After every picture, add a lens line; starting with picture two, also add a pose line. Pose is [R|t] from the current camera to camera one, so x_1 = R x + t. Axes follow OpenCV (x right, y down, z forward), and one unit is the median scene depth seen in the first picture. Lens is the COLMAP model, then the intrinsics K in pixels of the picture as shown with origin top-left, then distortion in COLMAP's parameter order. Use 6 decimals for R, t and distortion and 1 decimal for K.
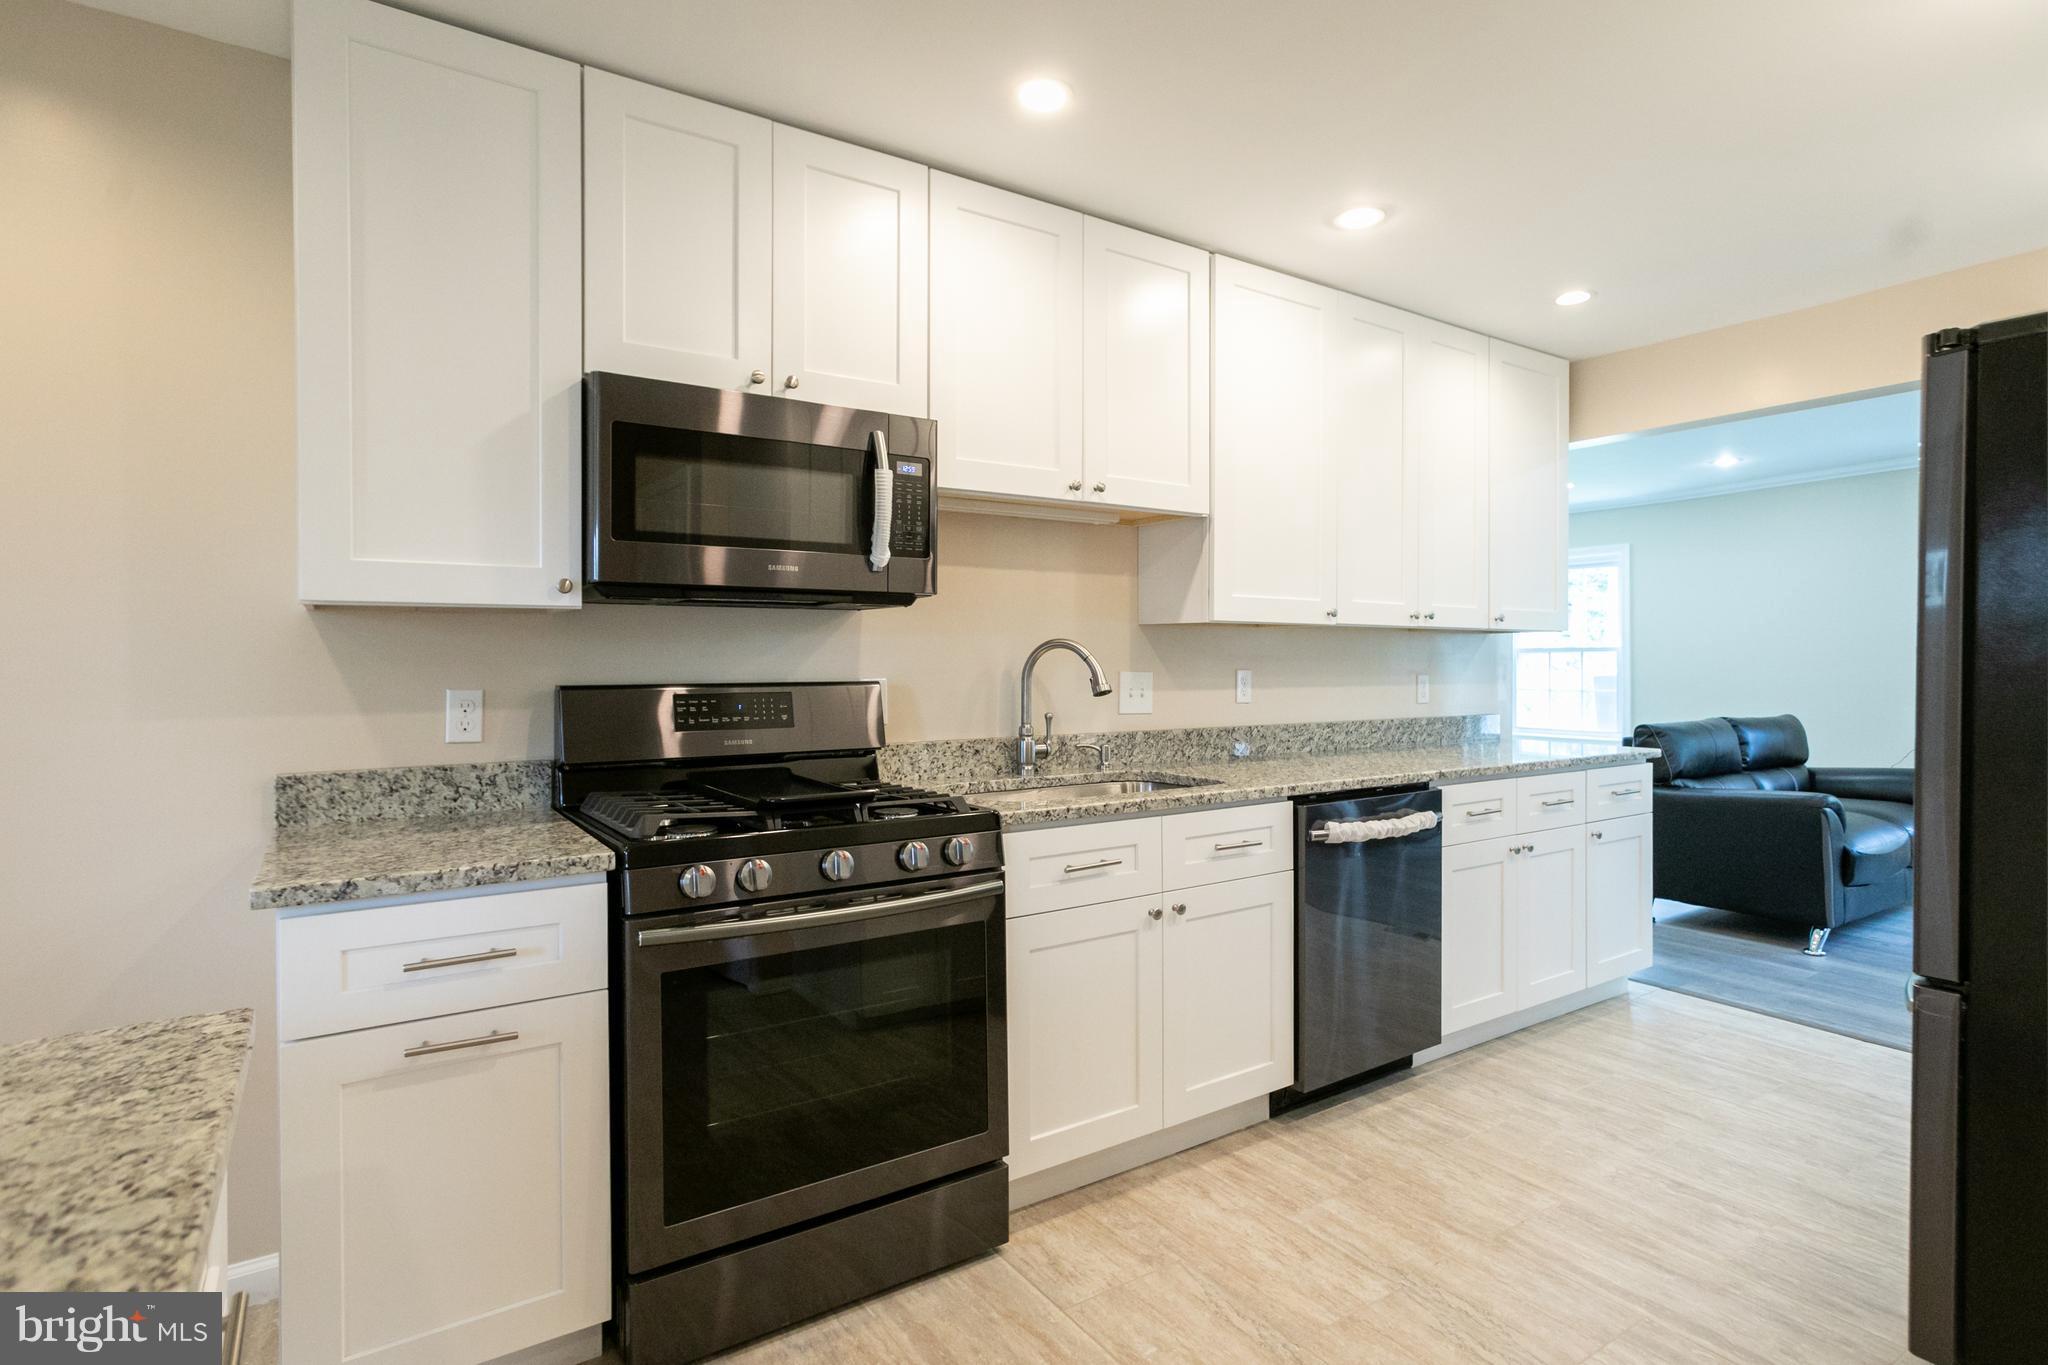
lens RADIAL K [[1018.1, 0, 999.0], [0, 1018.1, 657.1], [0, 0, 1]] dist [-0.000955, 0.001158]
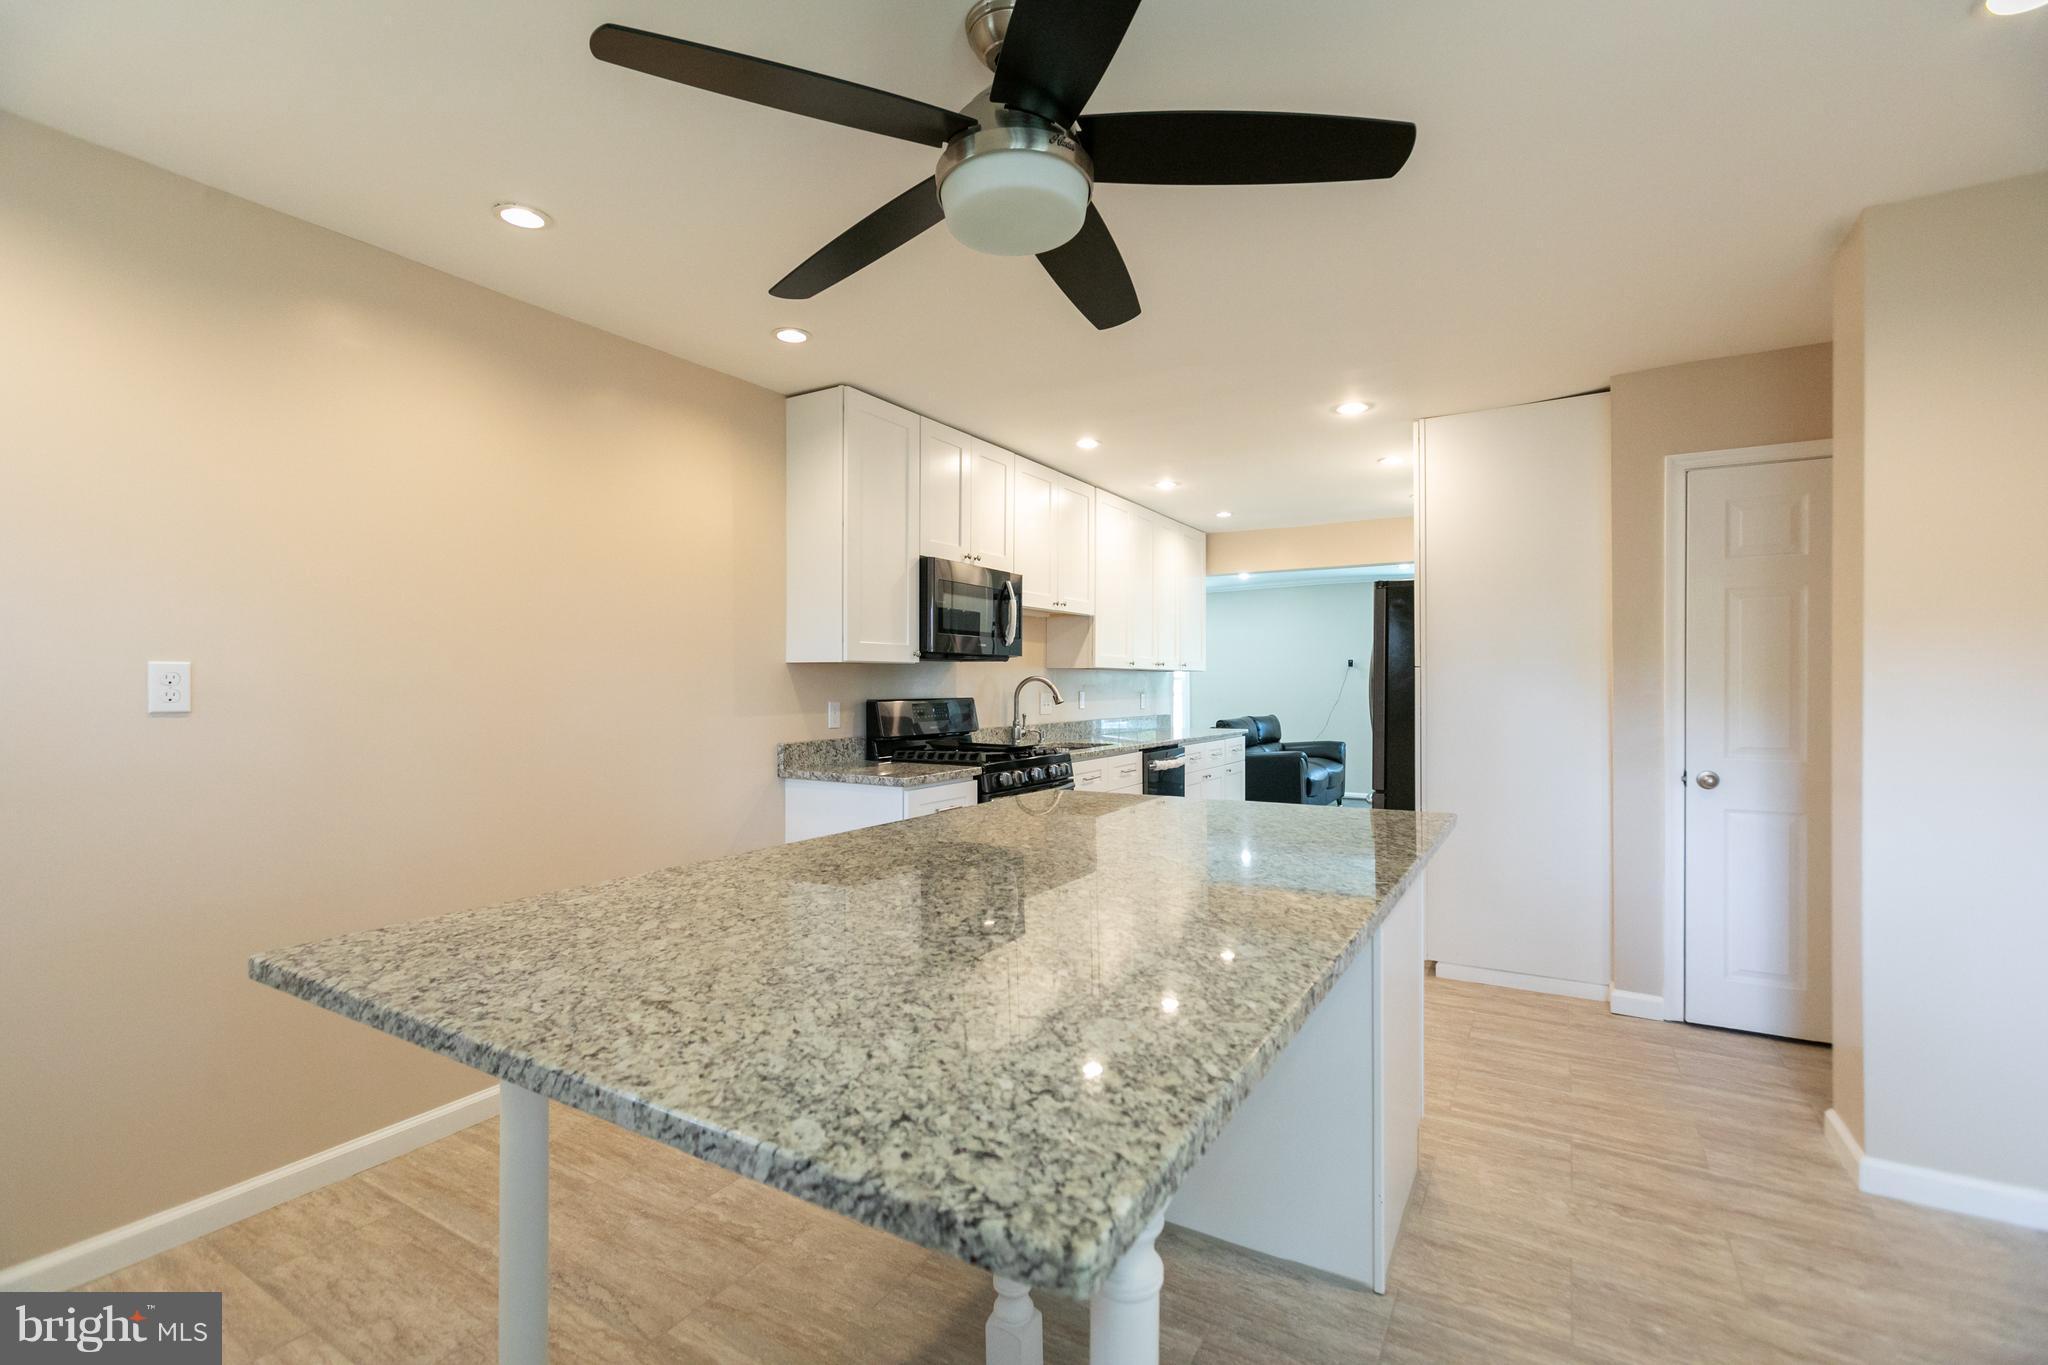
lens RADIAL K [[890.4, 0, 1024.0], [0, 890.4, 682.5], [0, 0, 1]] dist [0.002028, 0.000537]
pose [[0.901134, 0.000730, 0.433539, -0.751188], [-0.001267, 0.999999, 0.000950, -0.006910], [-0.433538, -0.001405, 0.901134, -0.594950]]
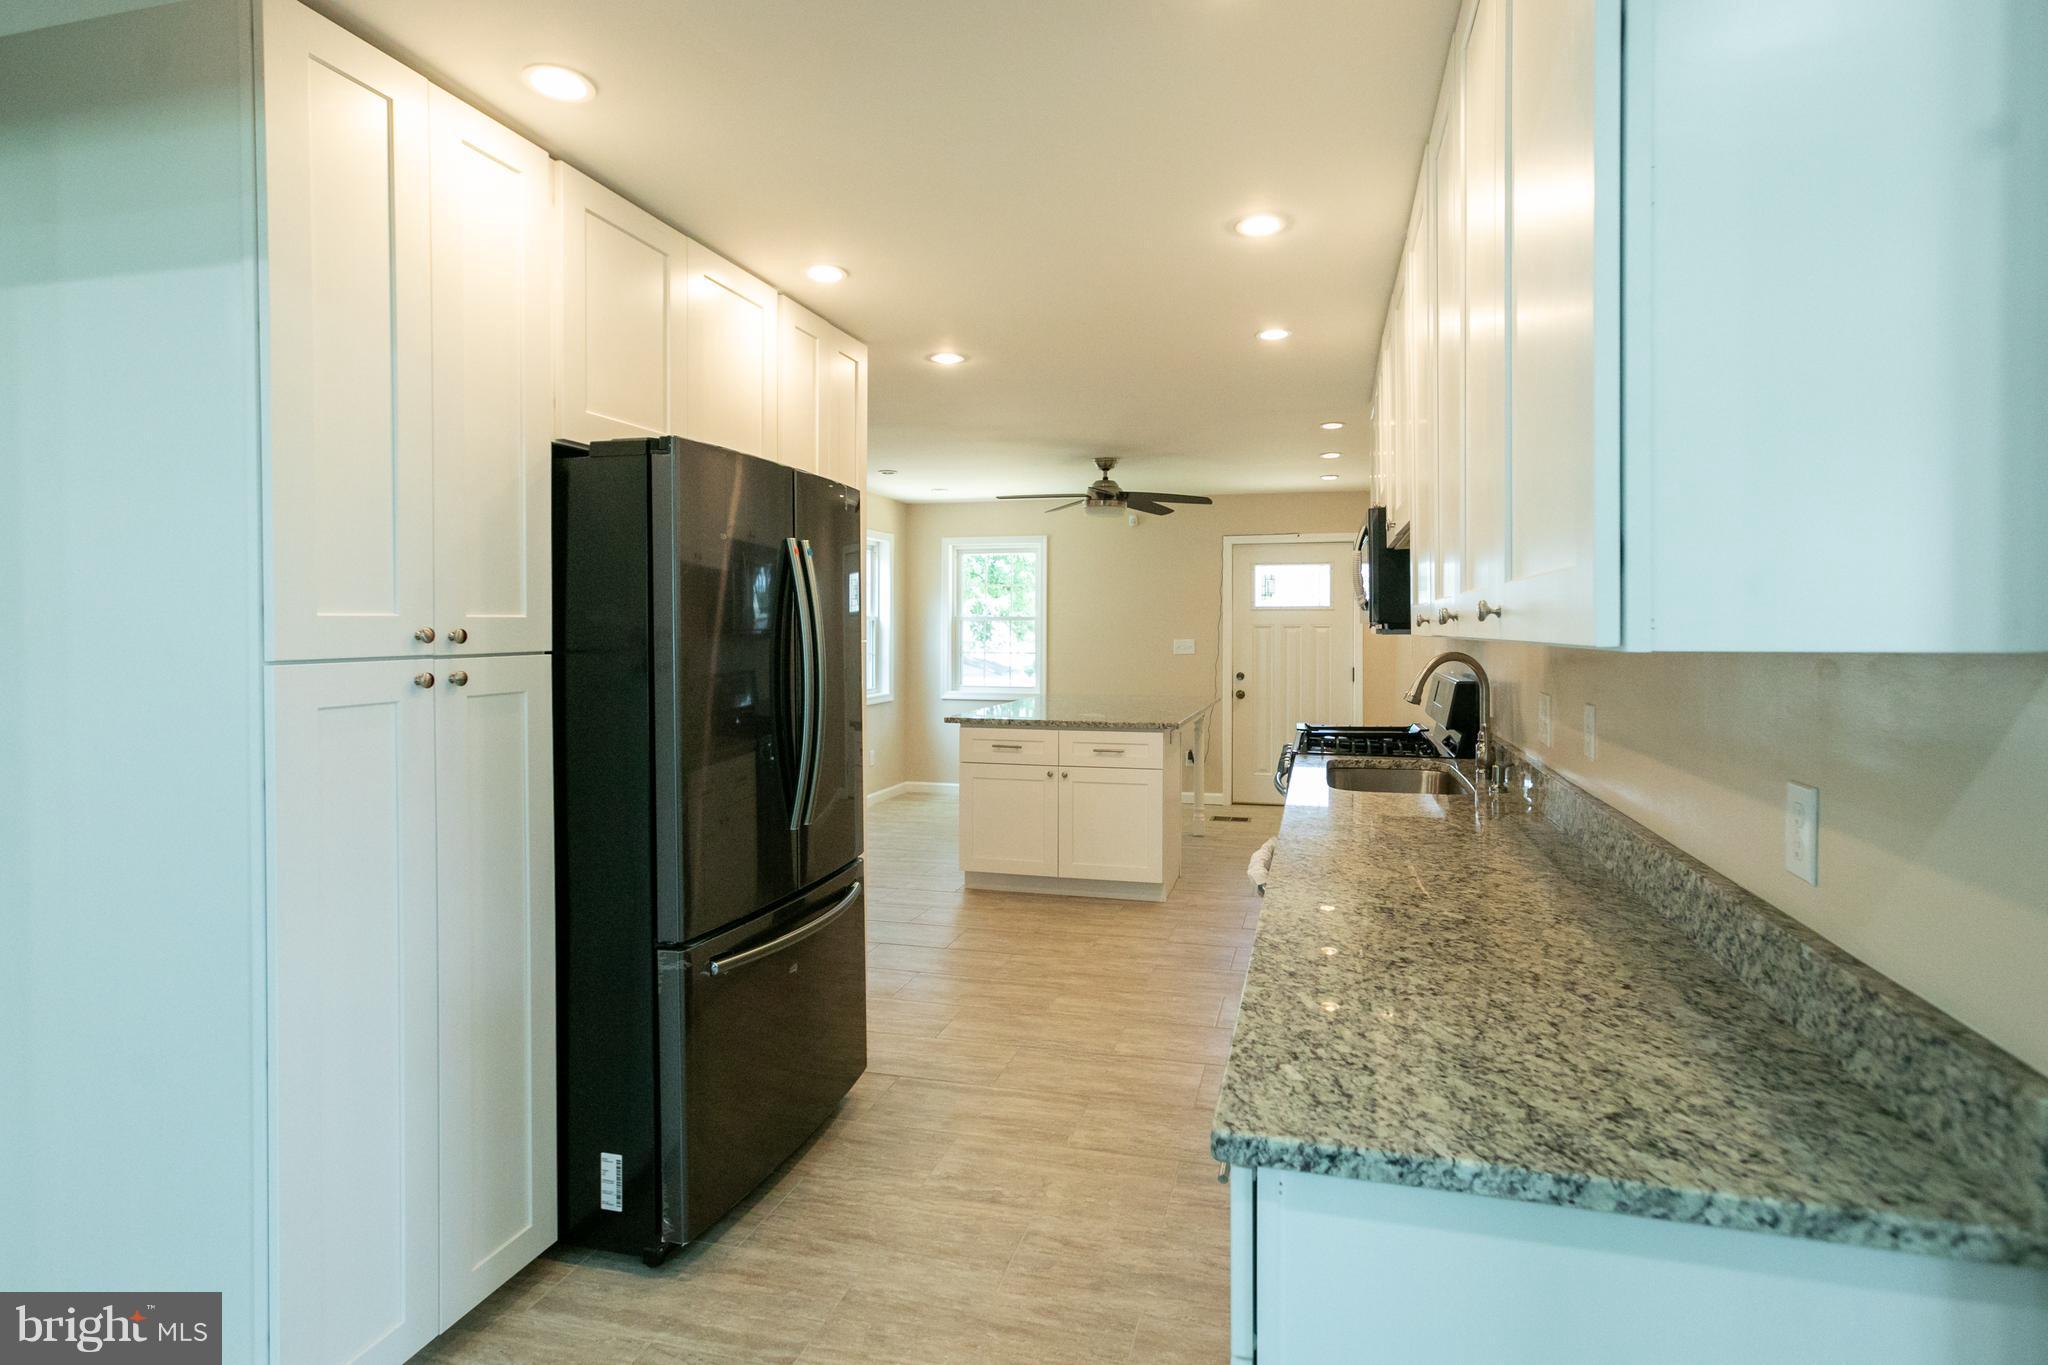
lens RADIAL K [[1047.8, 0, 1033.6], [0, 1047.8, 638.1], [0, 0, 1]] dist [-0.003593, 0.010960]
pose [[-0.749650, 0.006319, -0.661805, 1.176185], [0.003597, 0.999979, 0.005473, -0.041346], [0.661825, 0.001722, -0.749656, 1.603253]]
